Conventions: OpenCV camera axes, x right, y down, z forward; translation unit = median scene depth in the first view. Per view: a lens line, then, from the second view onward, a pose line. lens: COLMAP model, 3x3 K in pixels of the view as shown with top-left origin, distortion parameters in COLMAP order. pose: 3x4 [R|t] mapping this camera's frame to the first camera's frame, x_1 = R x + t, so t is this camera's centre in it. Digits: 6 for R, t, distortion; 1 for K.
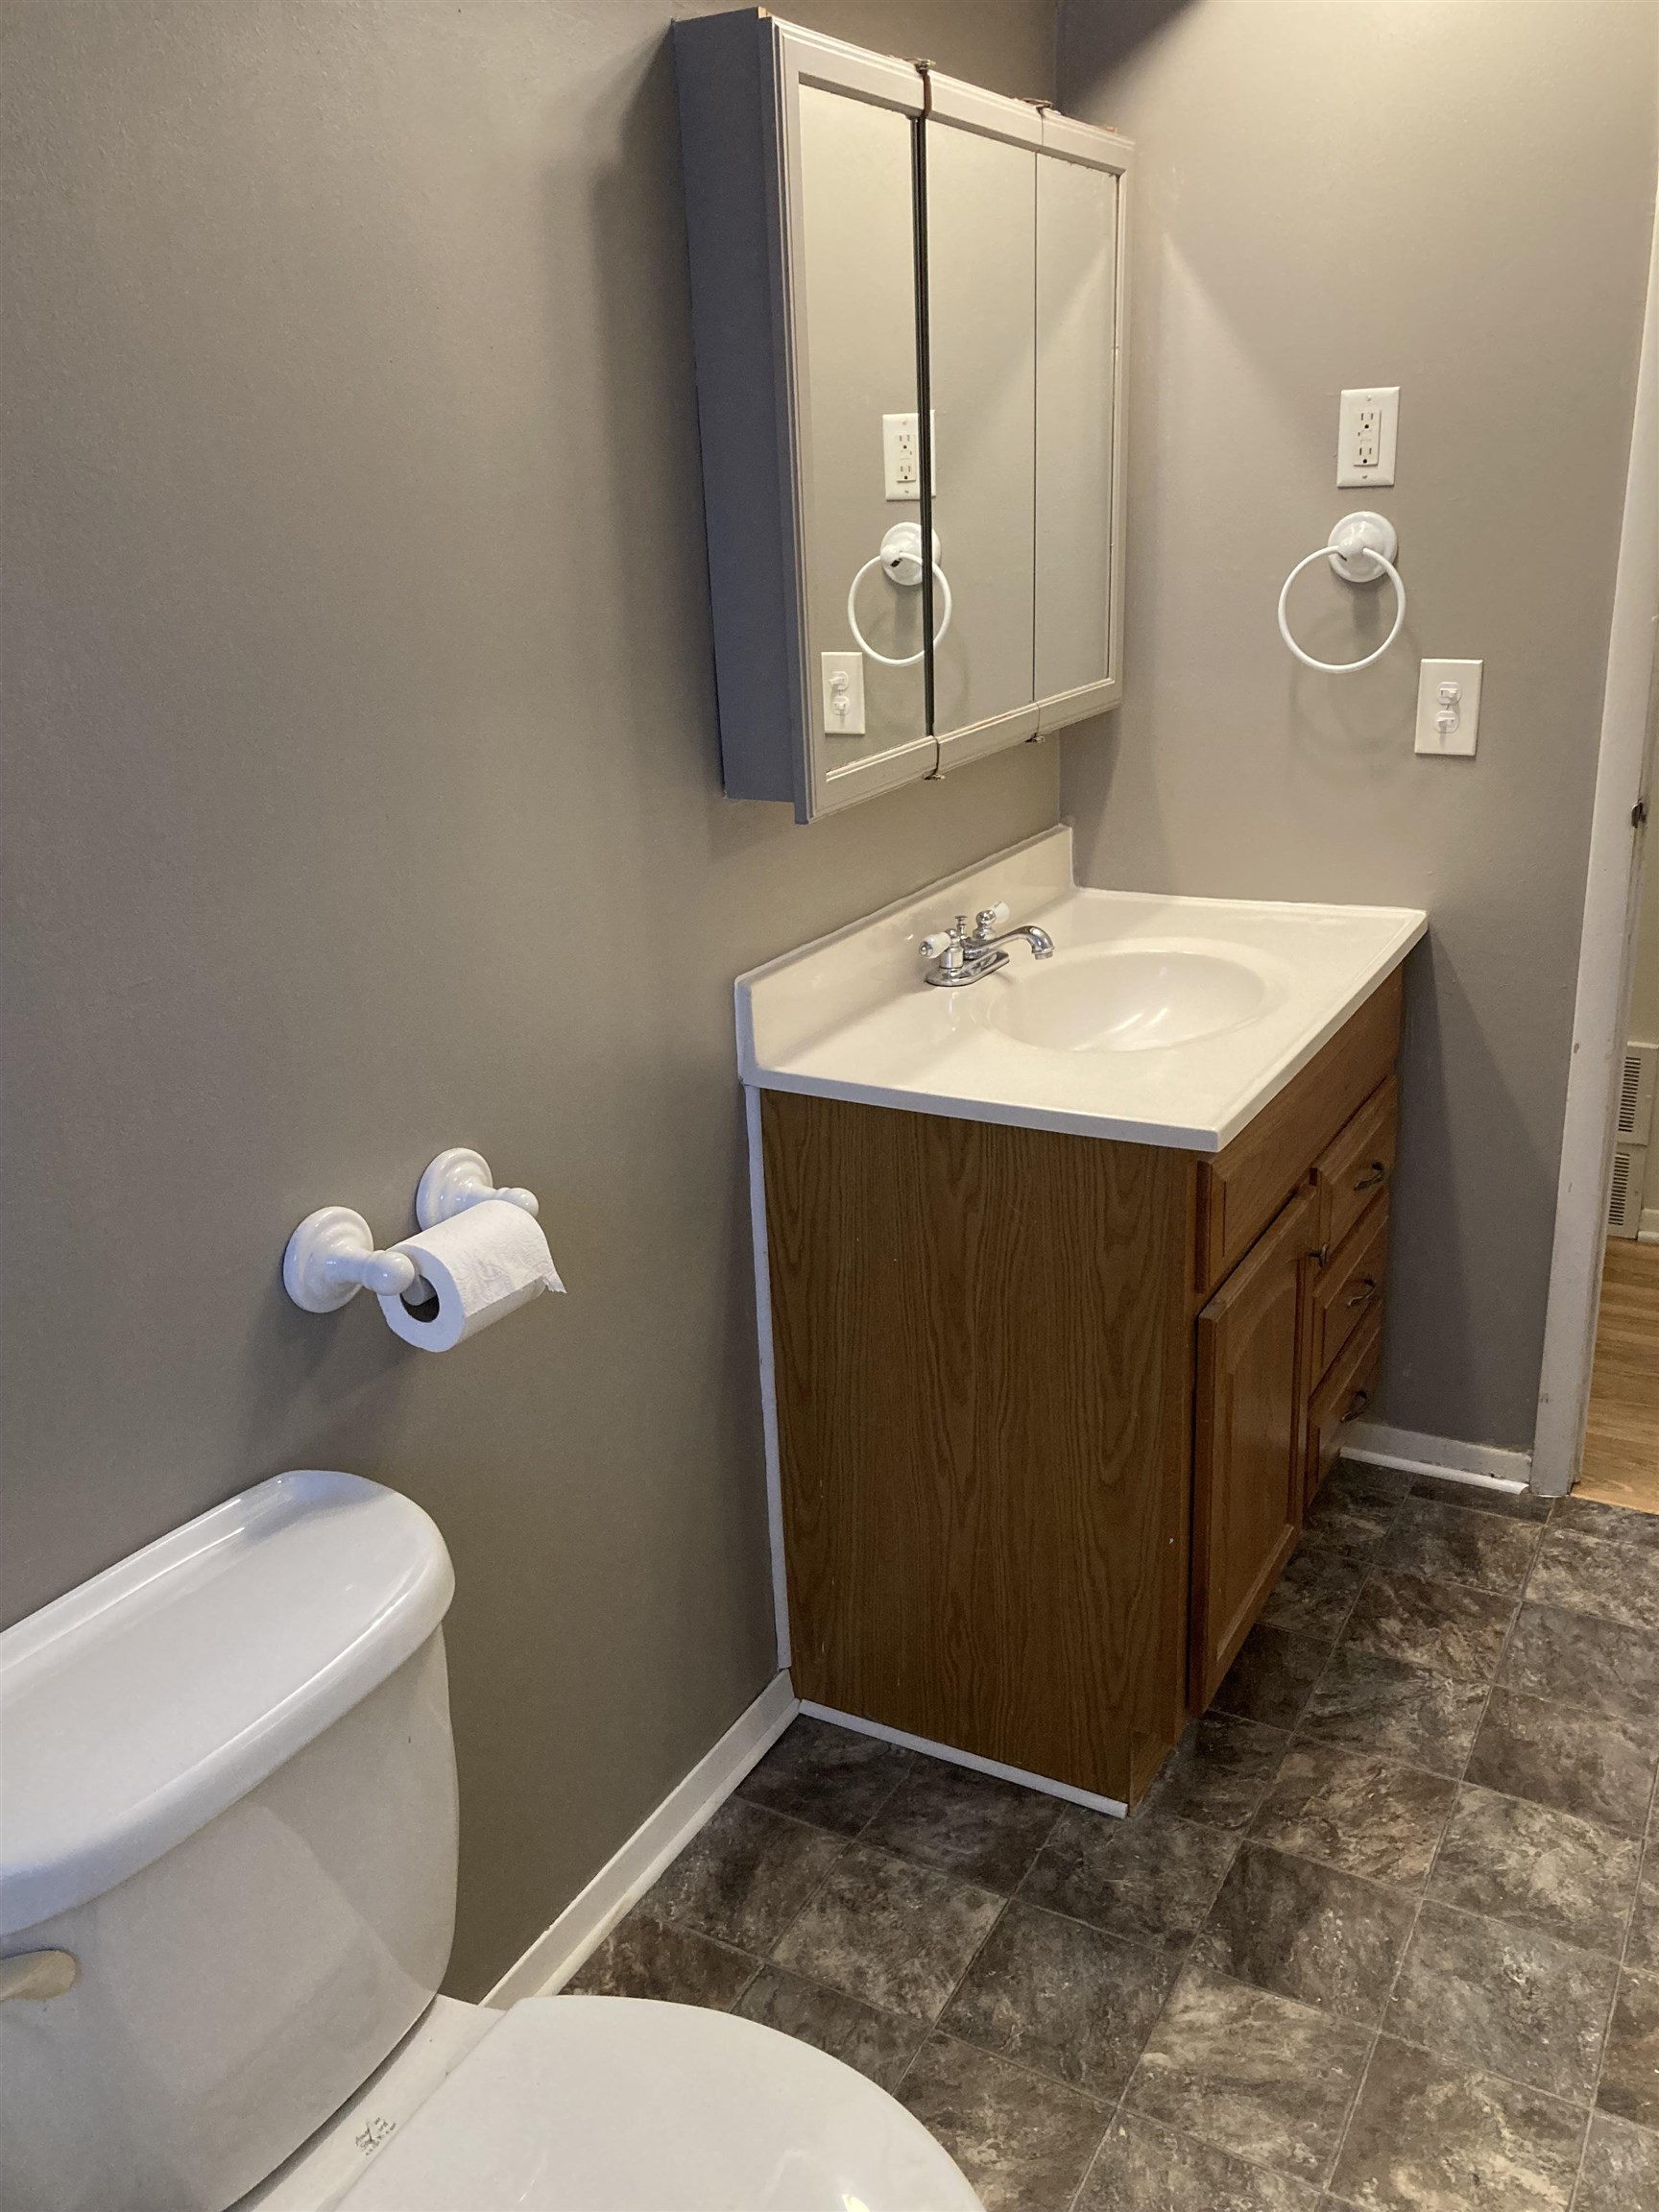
lens RADIAL K [[1834.4, 0, 822.7], [0, 1834.4, 1102.2], [0, 0, 1]] dist [0.045296, 0.000505]
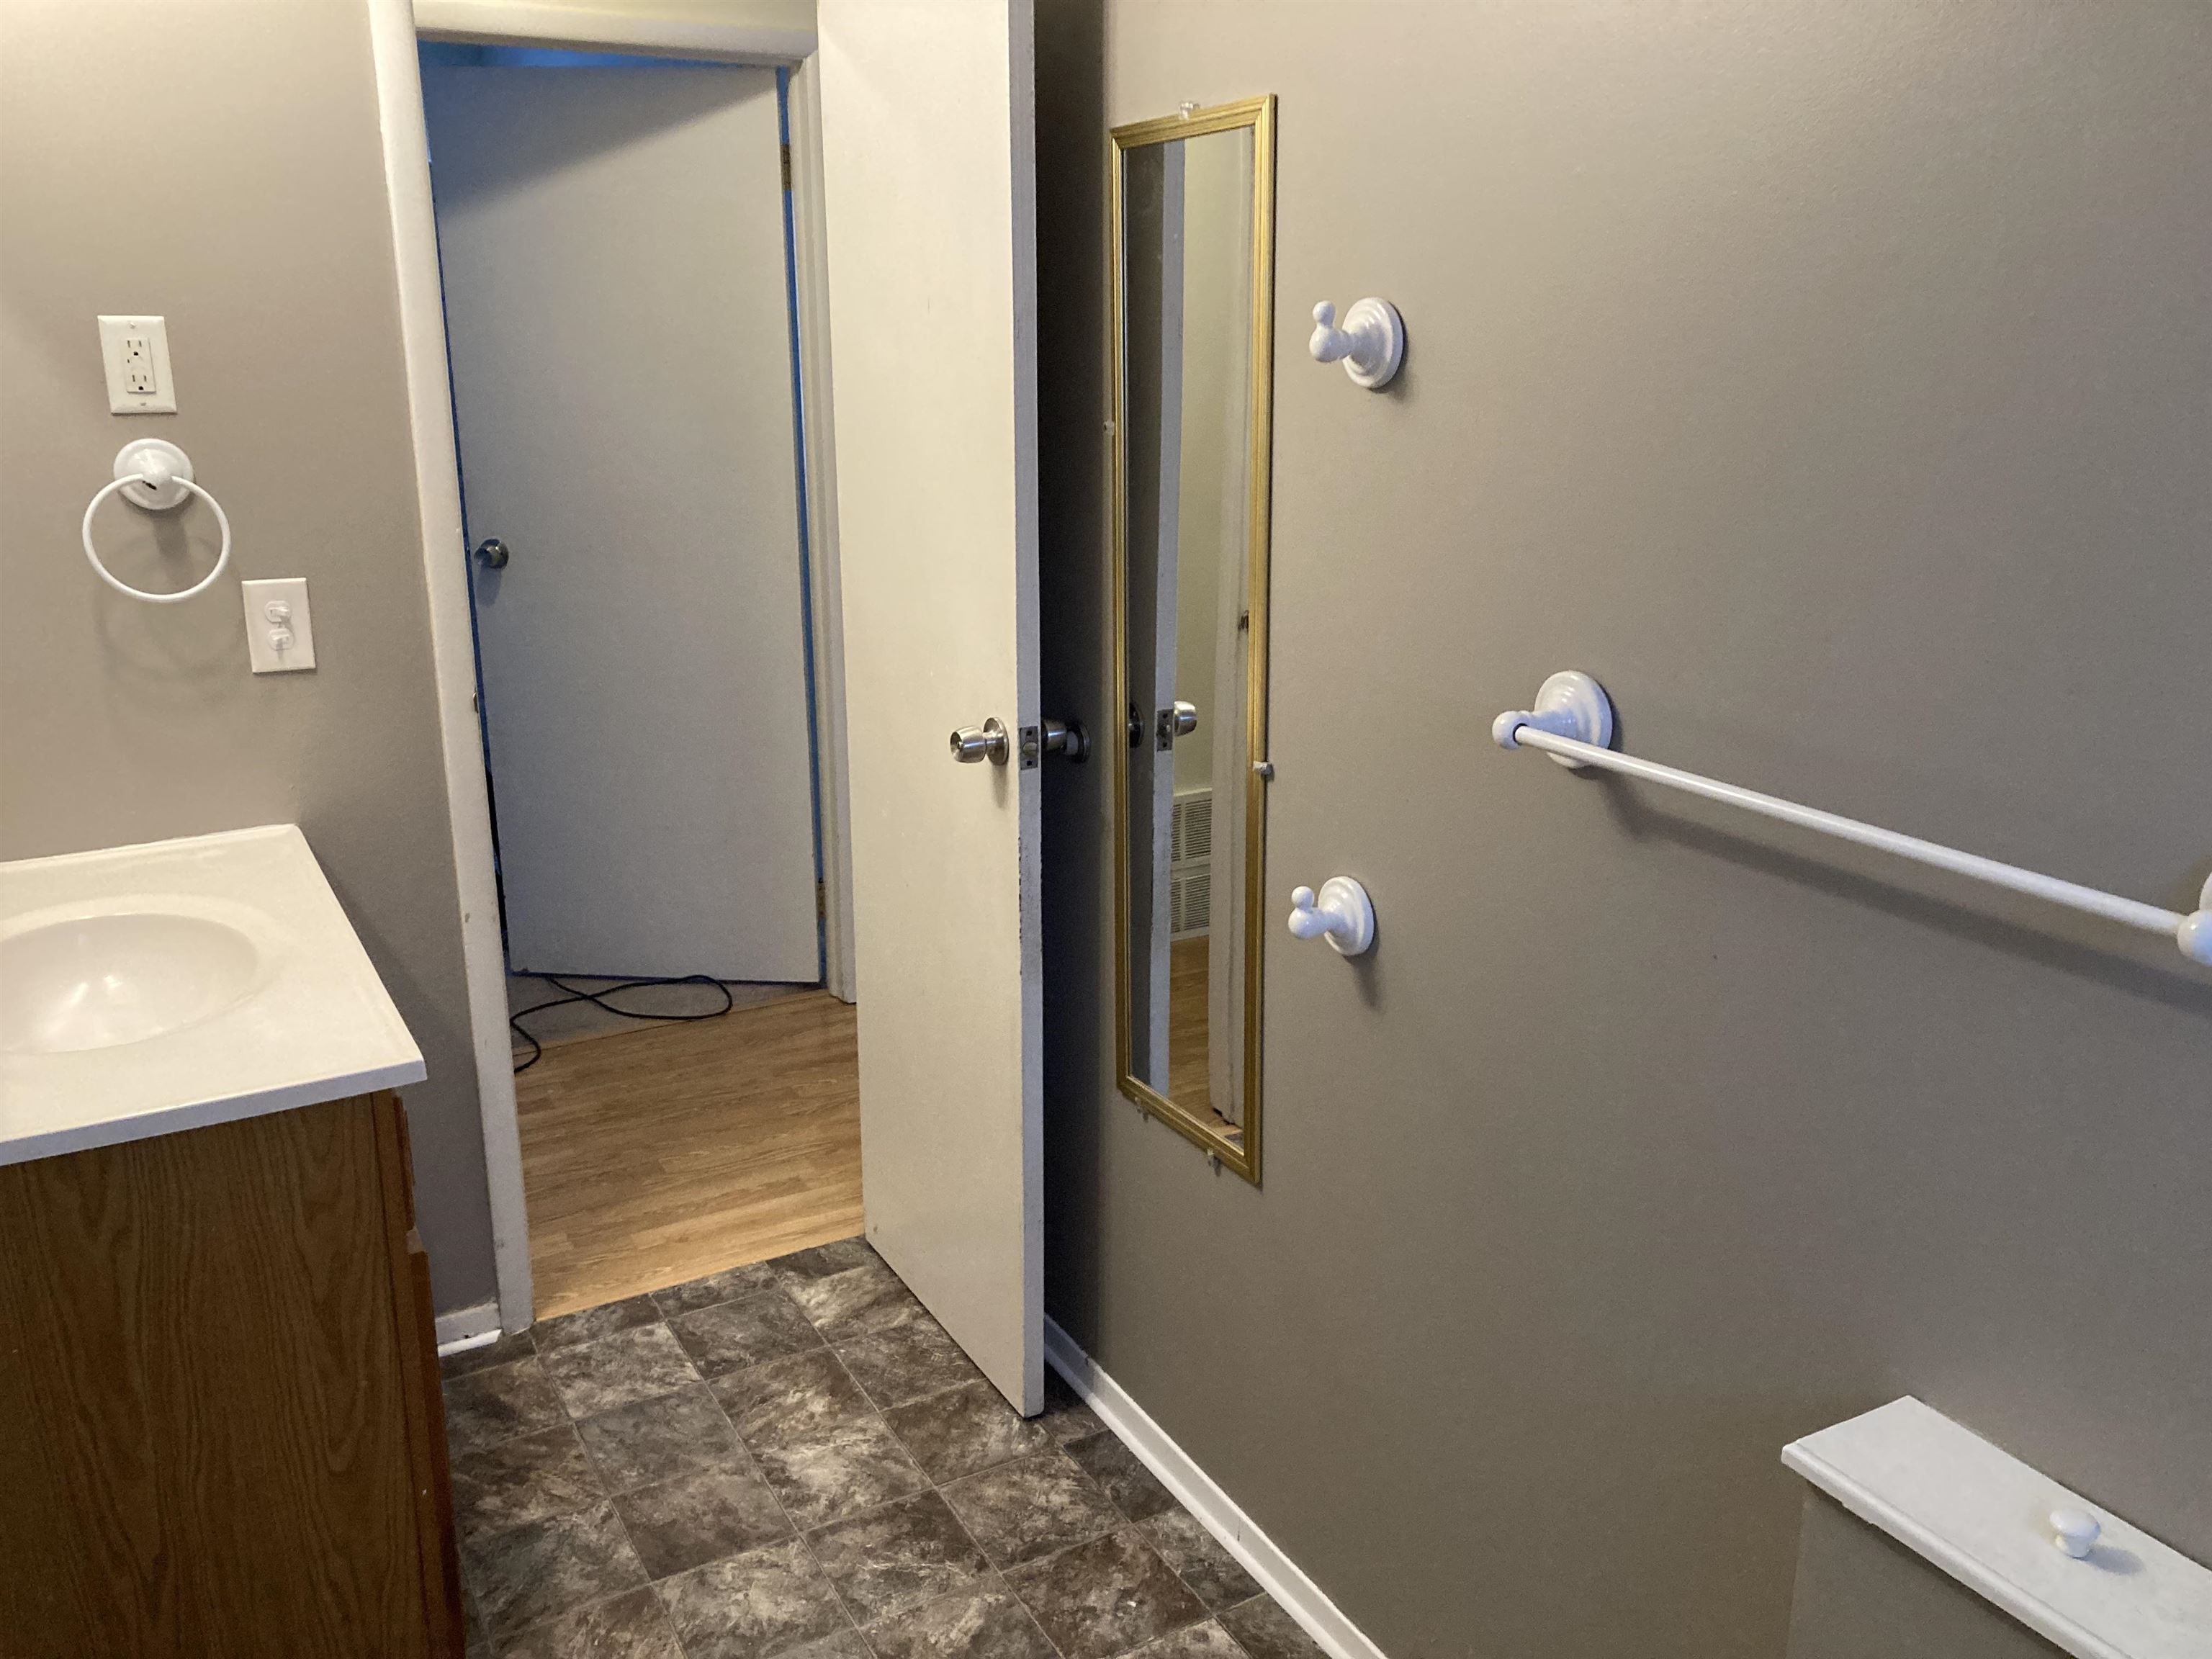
lens RADIAL K [[1834.4, 0, 1092.3], [0, 1834.4, 834.4], [0, 0, 1]] dist [0.045296, 0.000505]
pose [[0.529456, -0.199354, 0.824581, -0.304604], [0.261366, 0.963048, 0.065009, -0.055813], [-0.807071, 0.181099, 0.561996, 0.093838]]
